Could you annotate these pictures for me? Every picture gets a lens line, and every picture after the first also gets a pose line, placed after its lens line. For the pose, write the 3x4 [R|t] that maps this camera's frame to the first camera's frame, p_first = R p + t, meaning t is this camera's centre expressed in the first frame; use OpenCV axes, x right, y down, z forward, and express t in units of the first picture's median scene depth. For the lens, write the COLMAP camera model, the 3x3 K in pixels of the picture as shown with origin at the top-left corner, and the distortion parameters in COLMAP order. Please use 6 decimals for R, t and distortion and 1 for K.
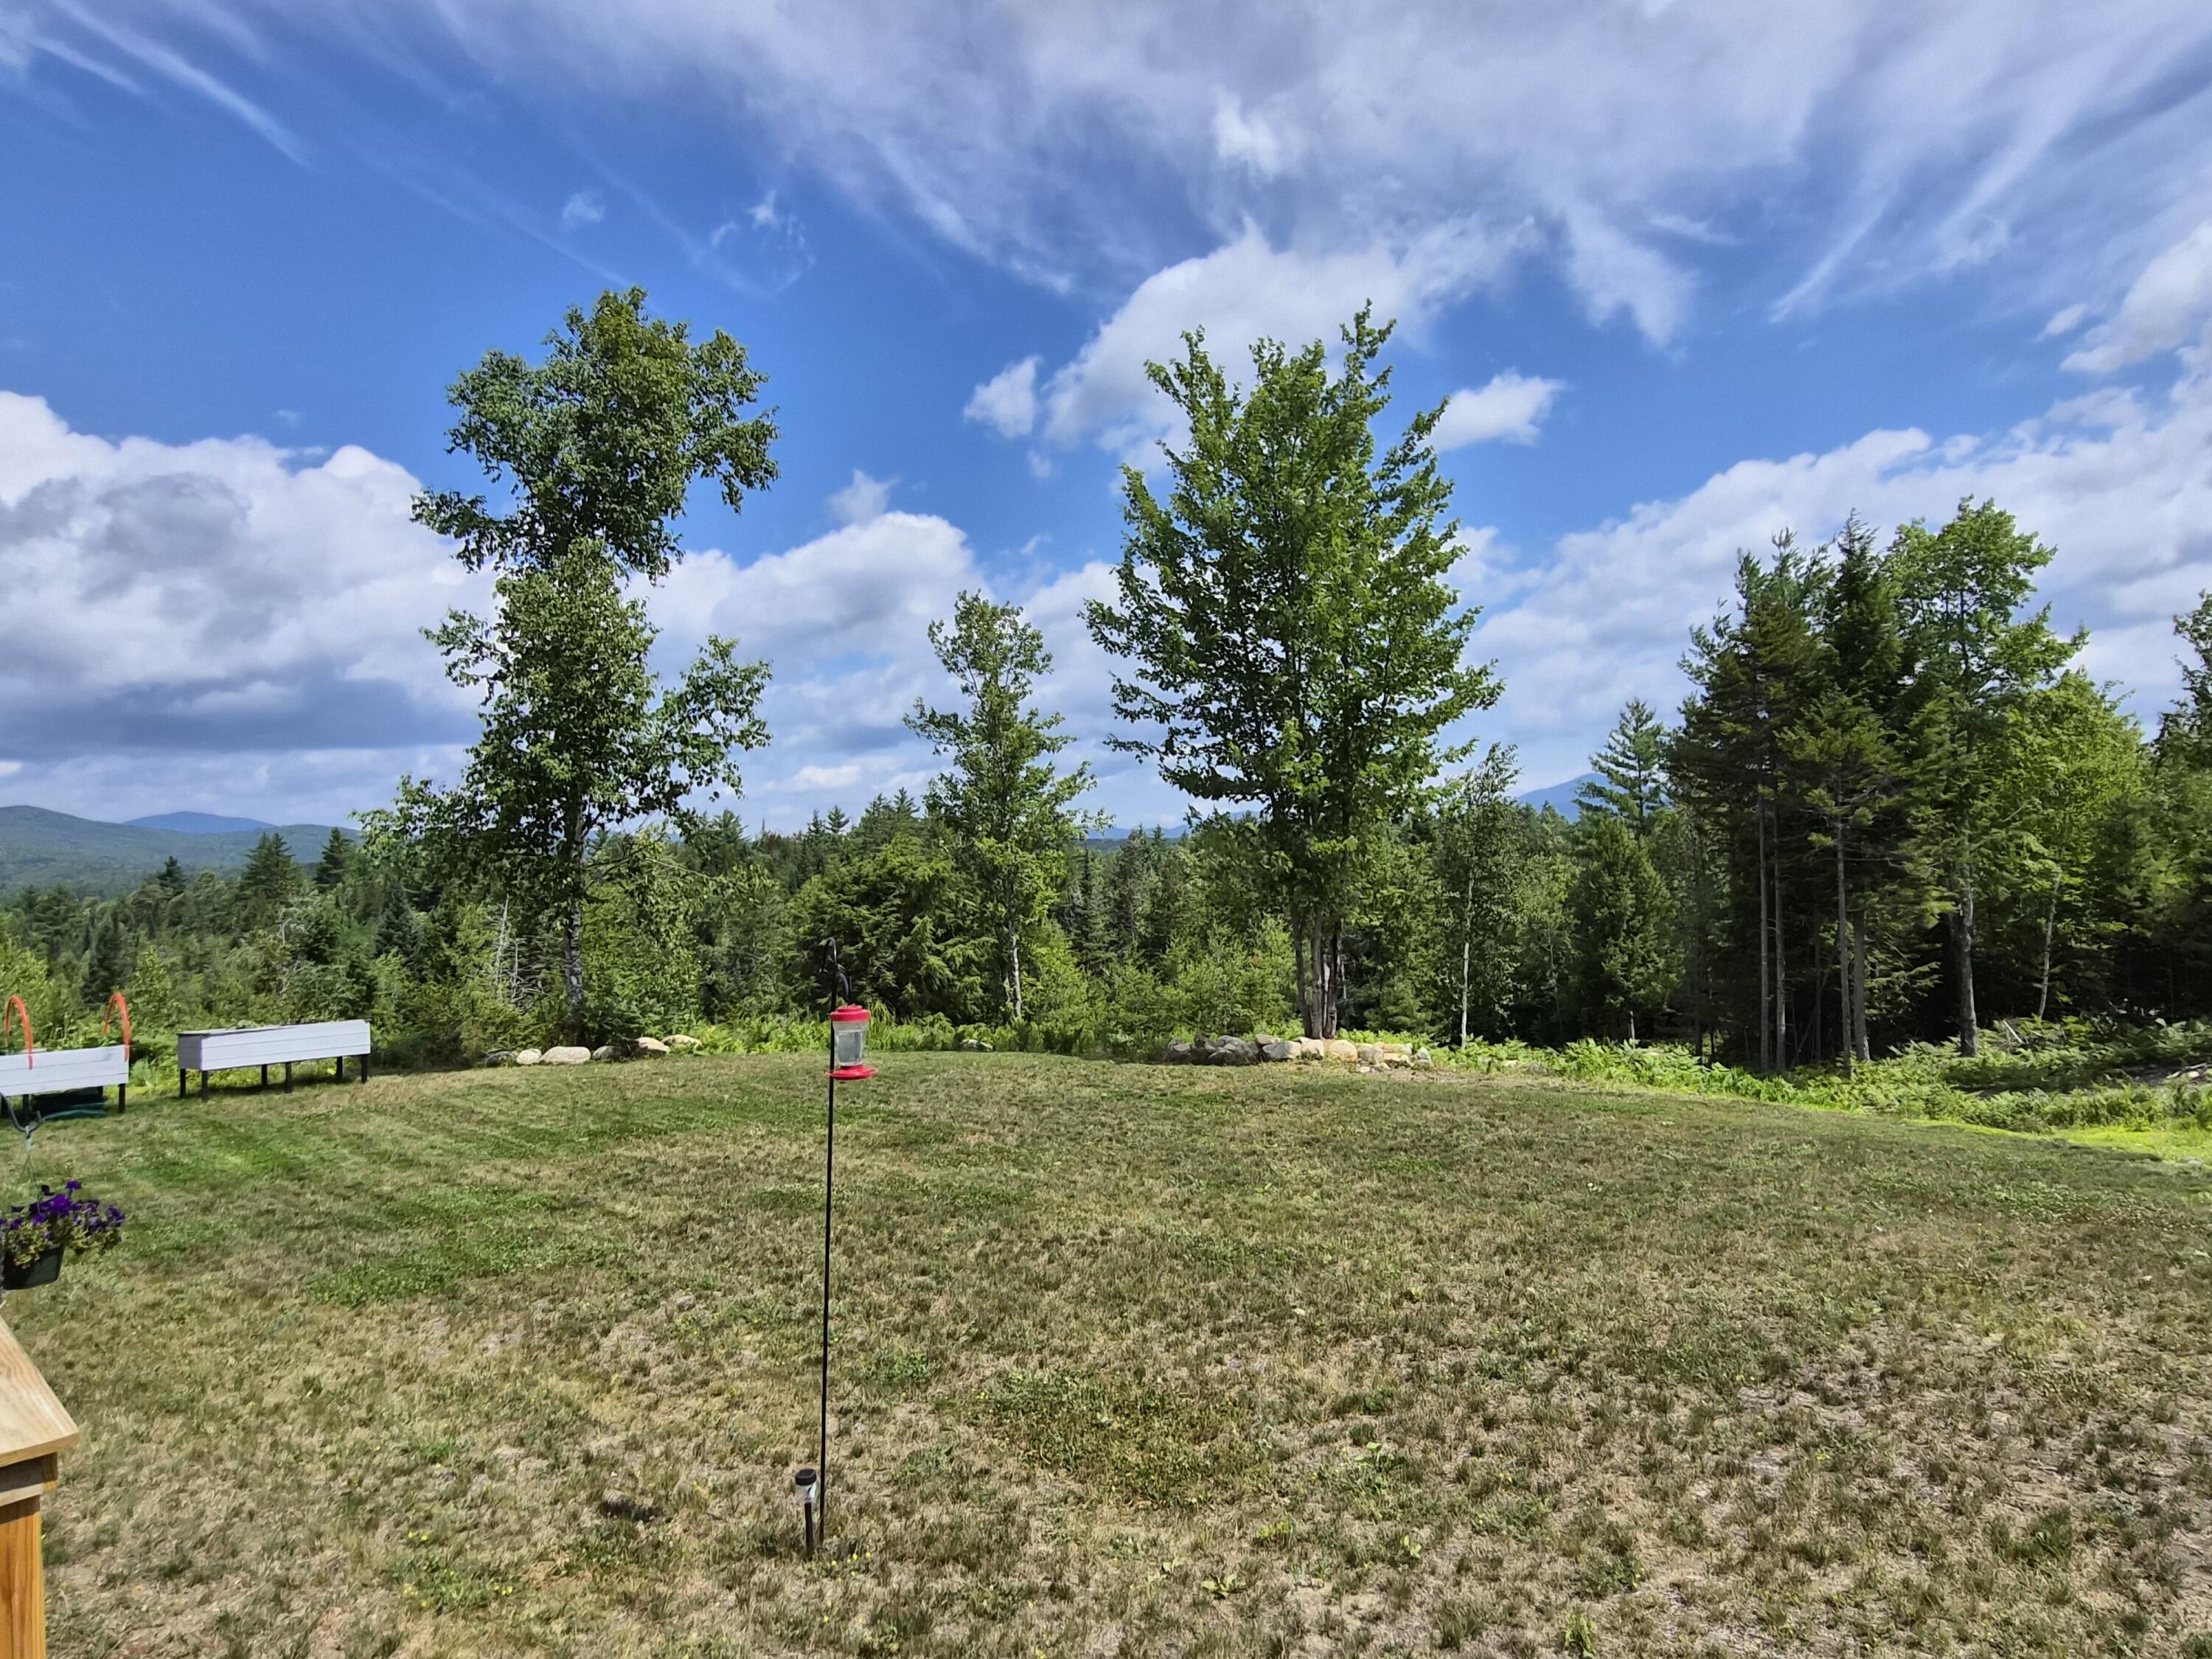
lens RADIAL K [[1471.6, 0, 1007.2], [0, 1471.6, 825.4], [0, 0, 1]] dist [0.001064, 0.005584]
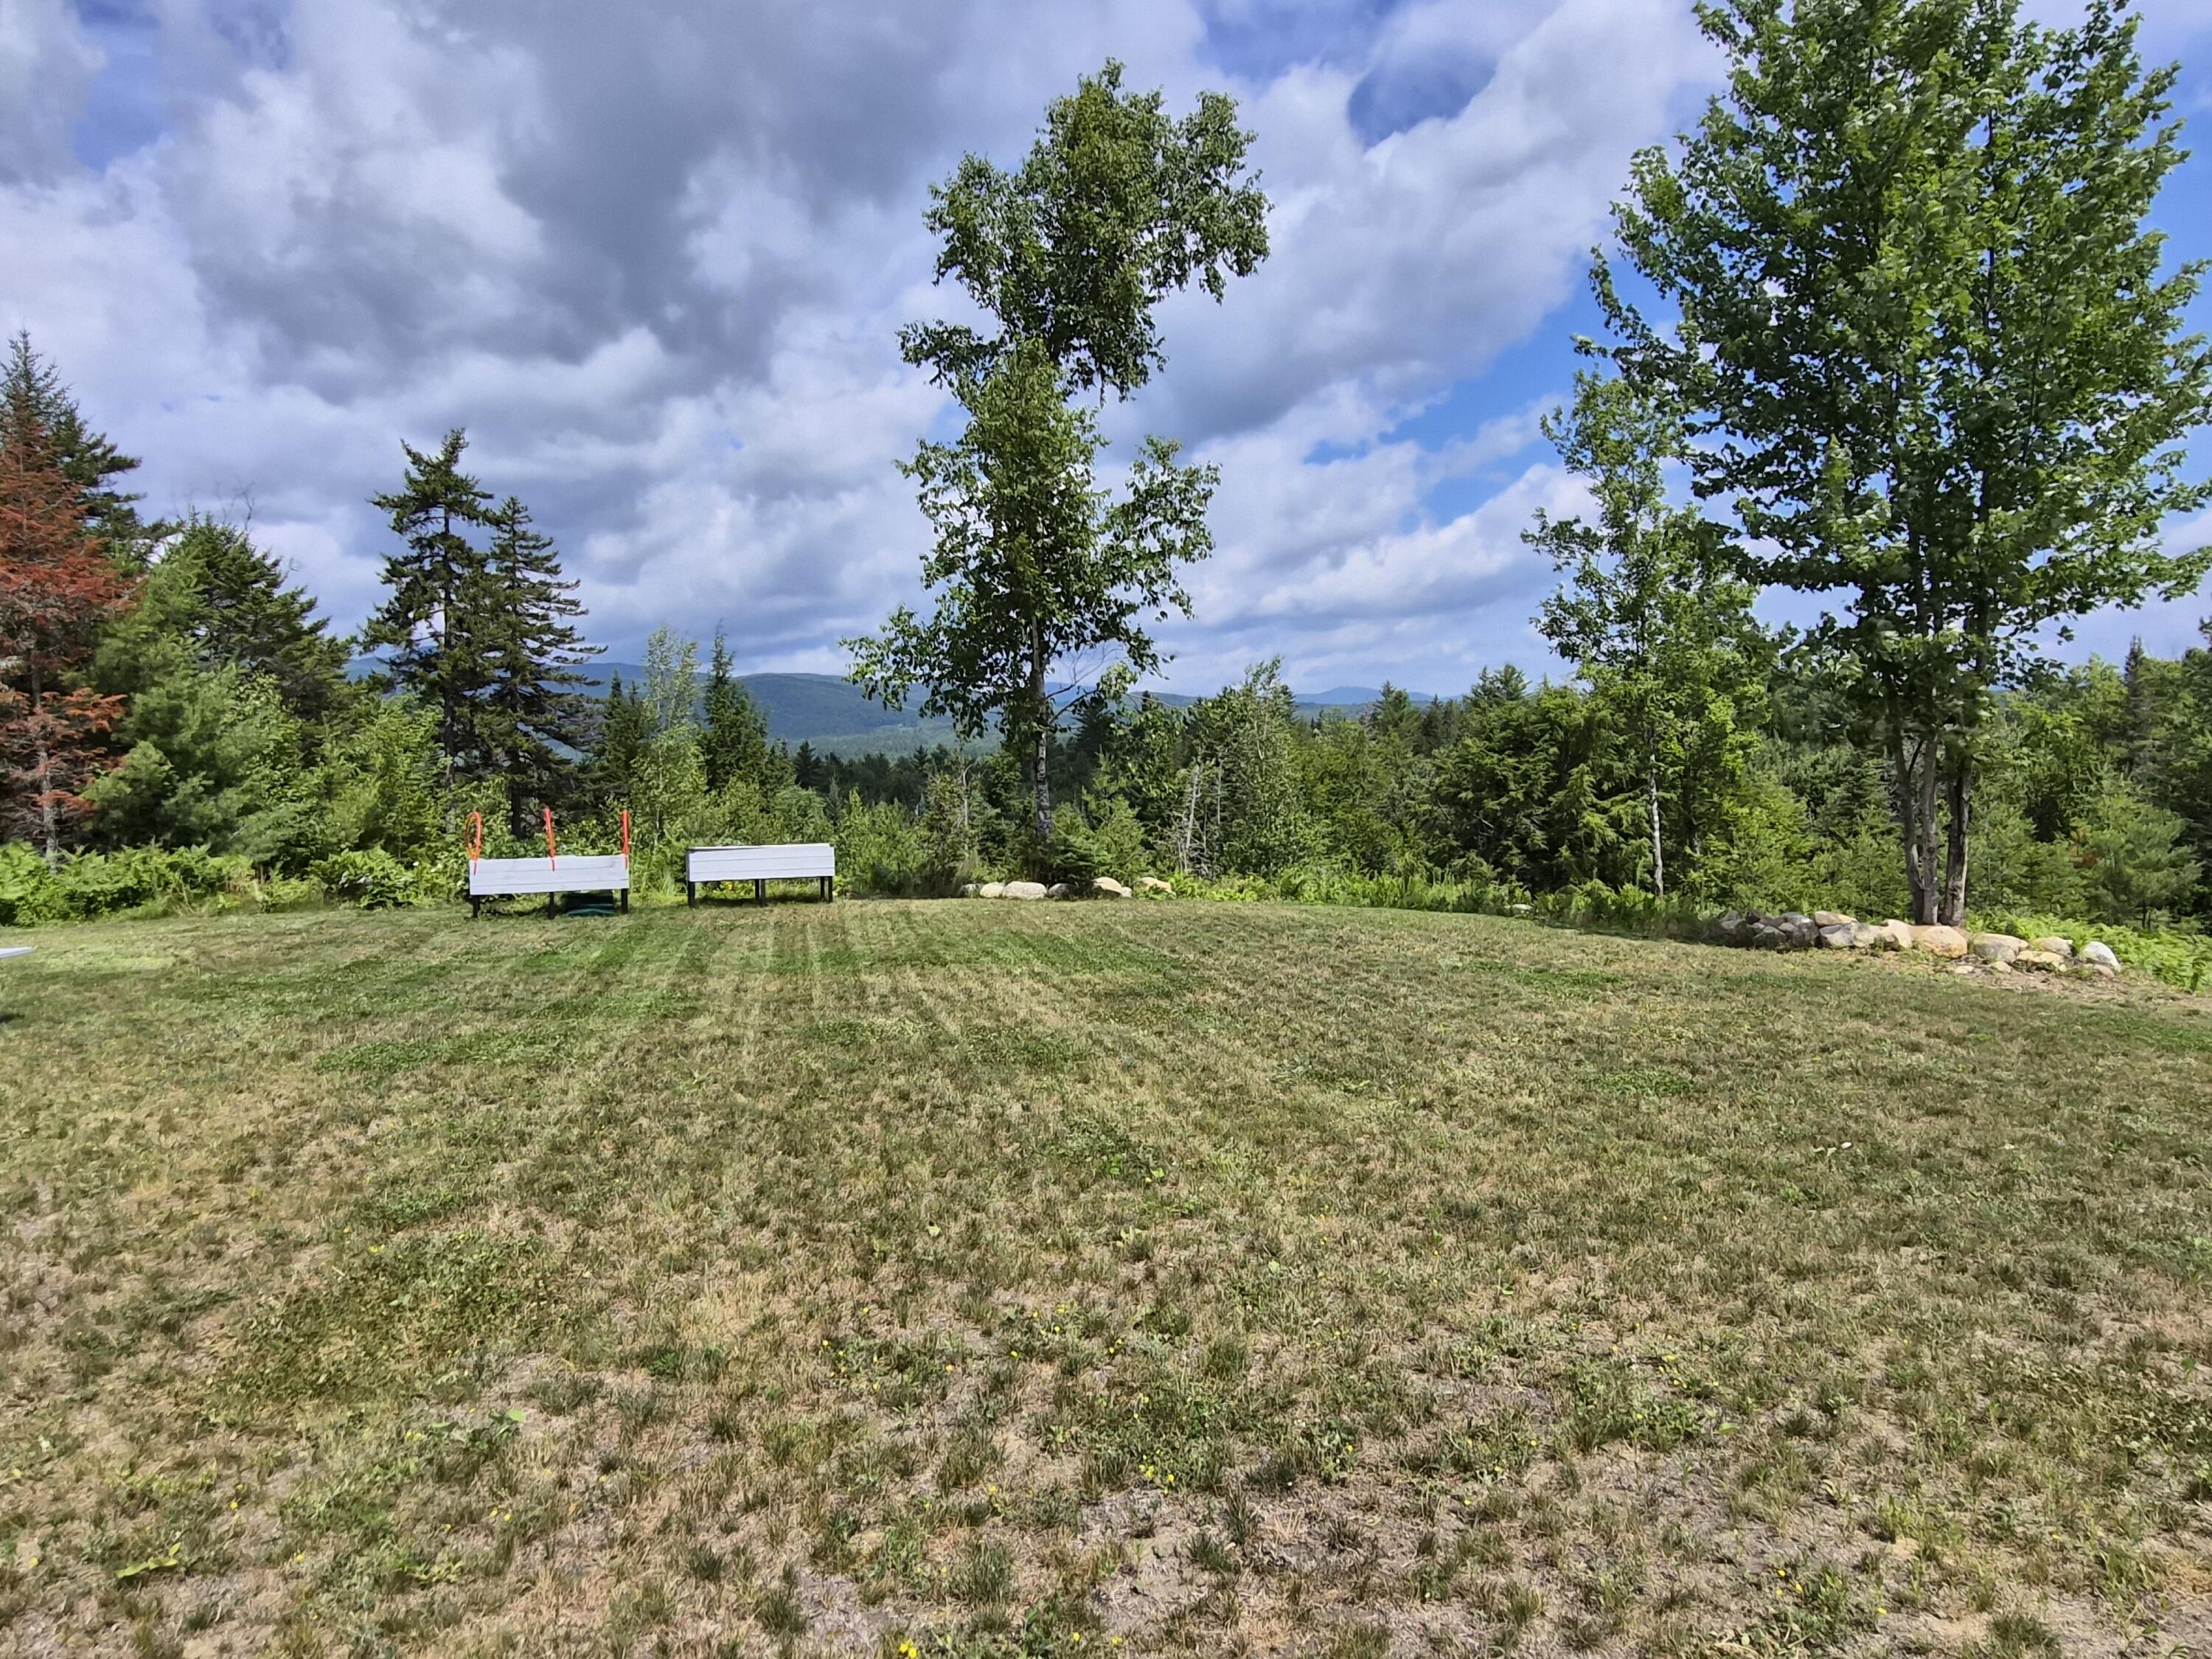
lens RADIAL K [[1475.2, 0, 1104.5], [0, 1475.2, 828.7], [0, 0, 1]] dist [0.001645, 0.000652]
pose [[0.846654, 0.028542, -0.531378, 0.192804], [0.016184, 0.996718, 0.079324, 0.027873], [0.531898, -0.075759, 0.843413, 0.147734]]
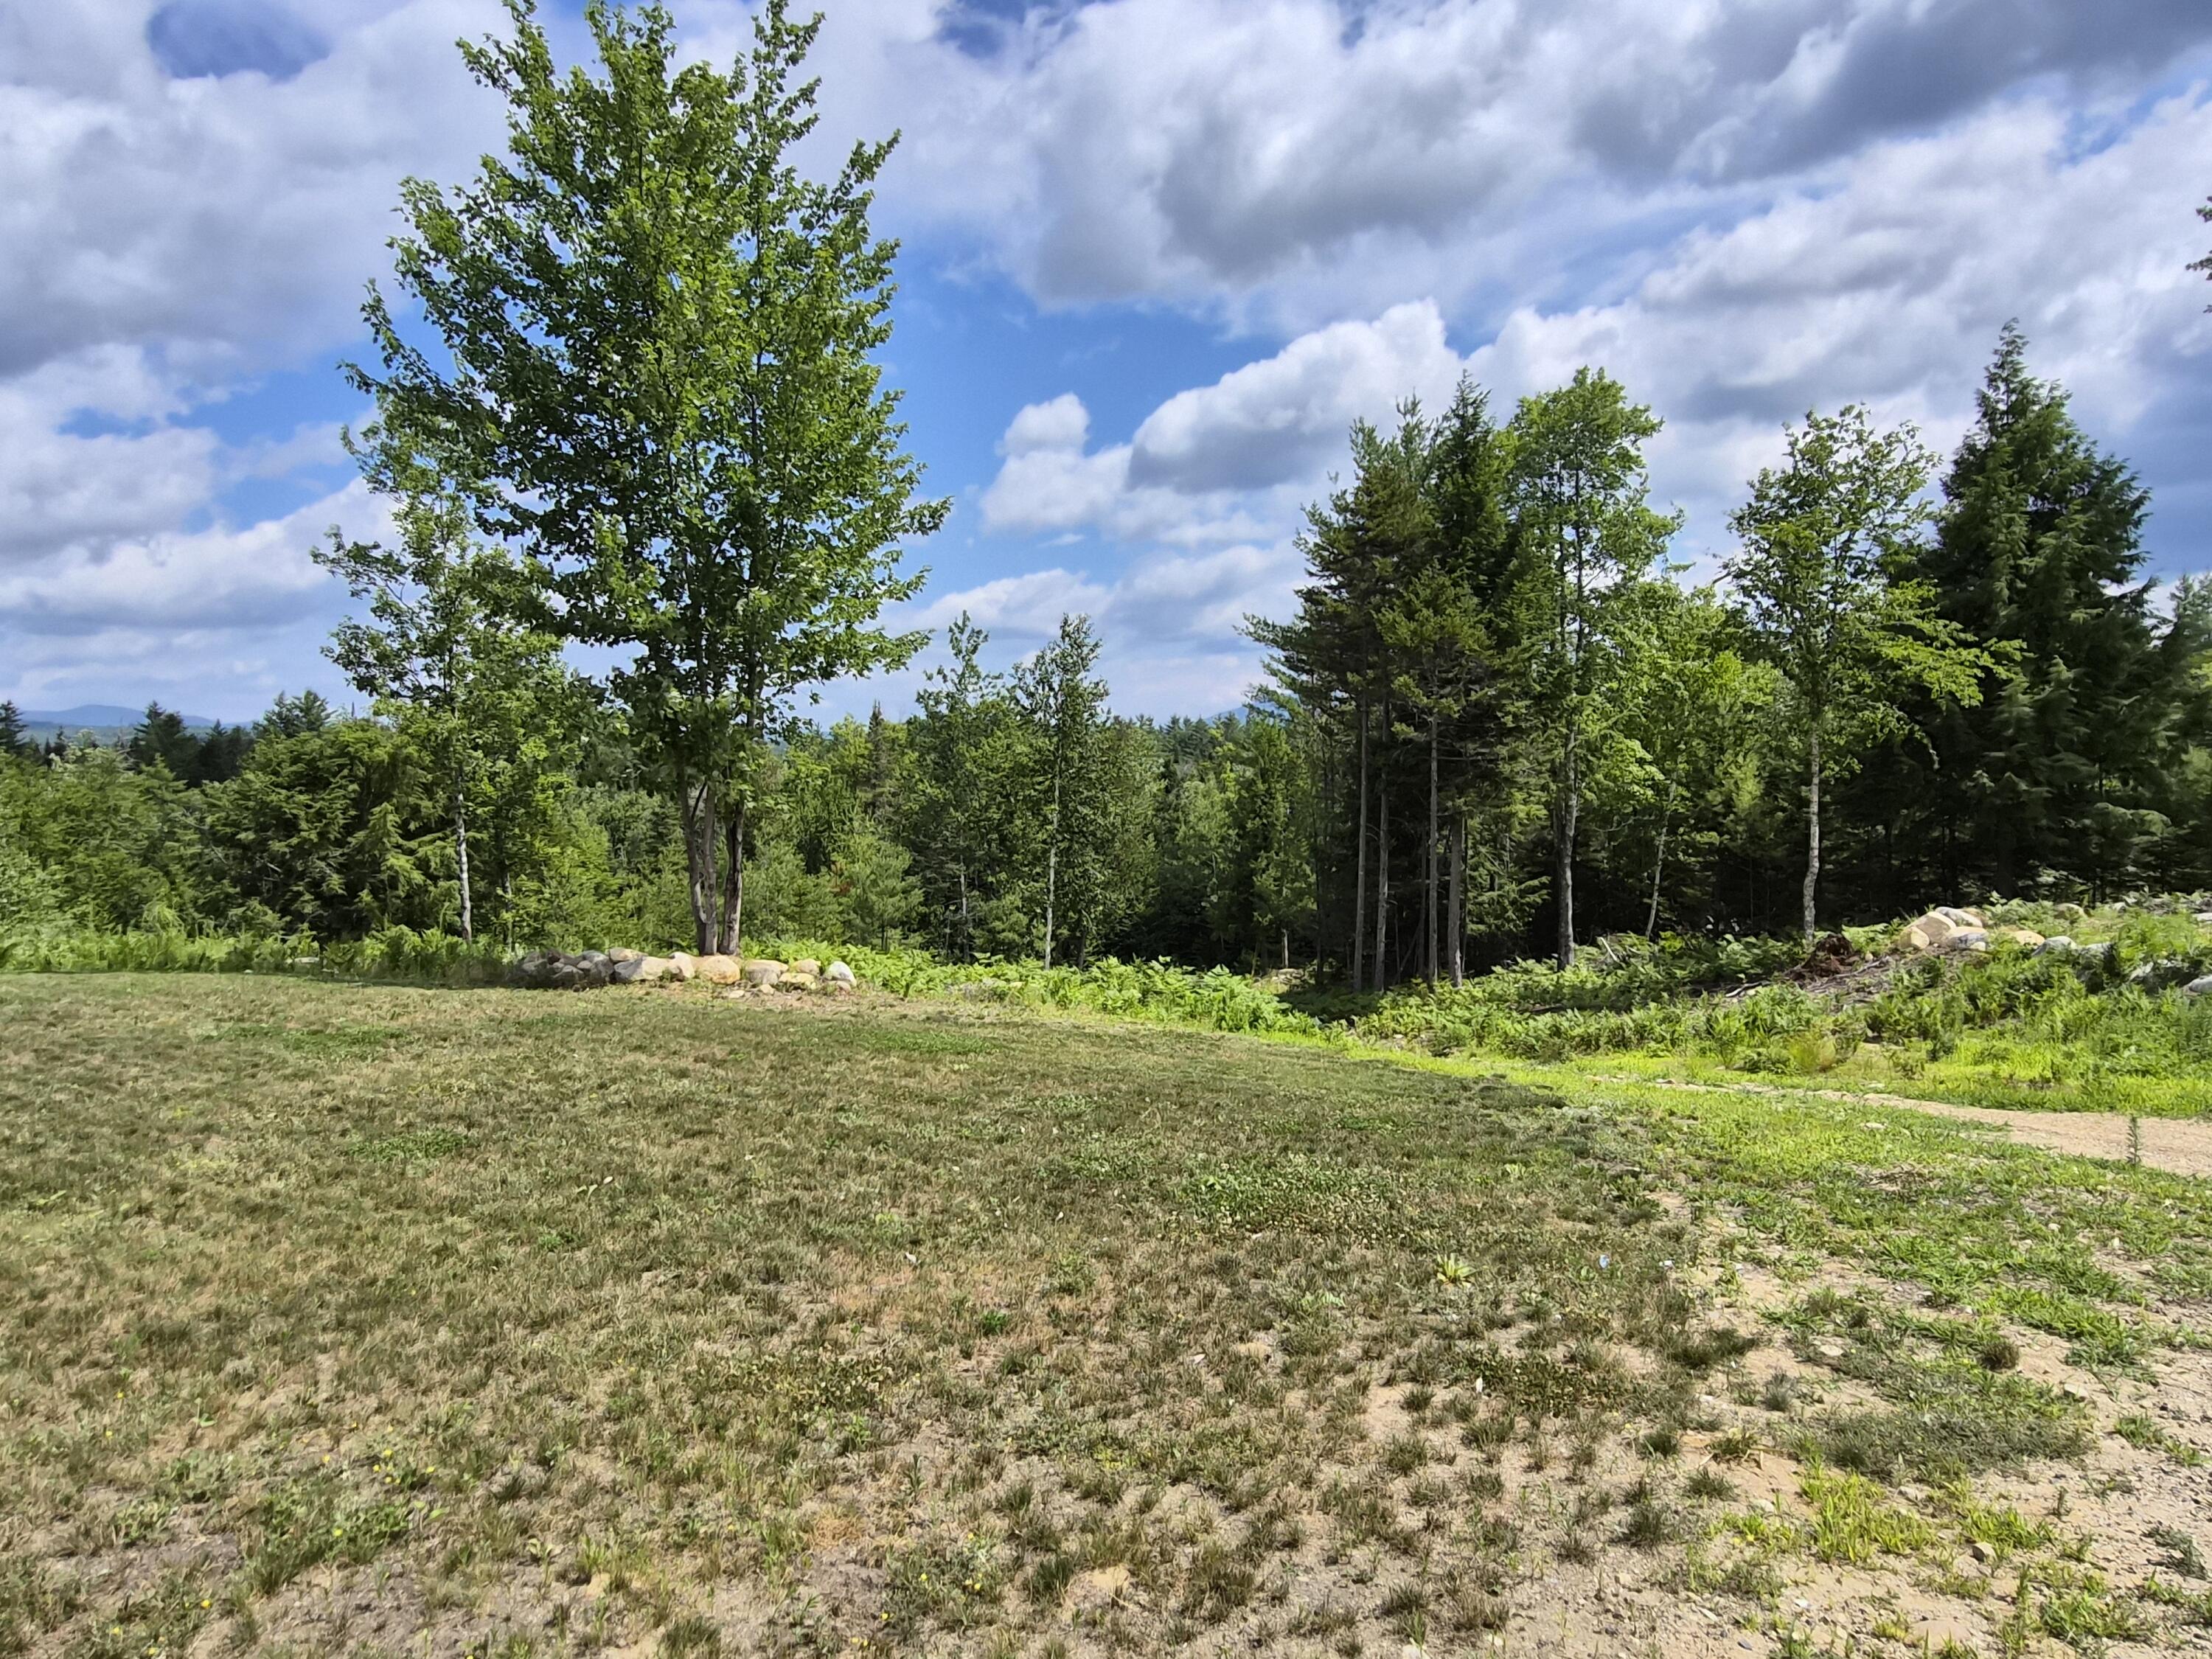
lens RADIAL K [[1475.2, 0, 1102.3], [0, 1475.2, 824.4], [0, 0, 1]] dist [0.001645, 0.000652]
pose [[0.982516, 0.015473, 0.185534, 0.207372], [-0.025004, 0.998479, 0.049139, 0.025211], [-0.184492, -0.052919, 0.981408, 0.155675]]
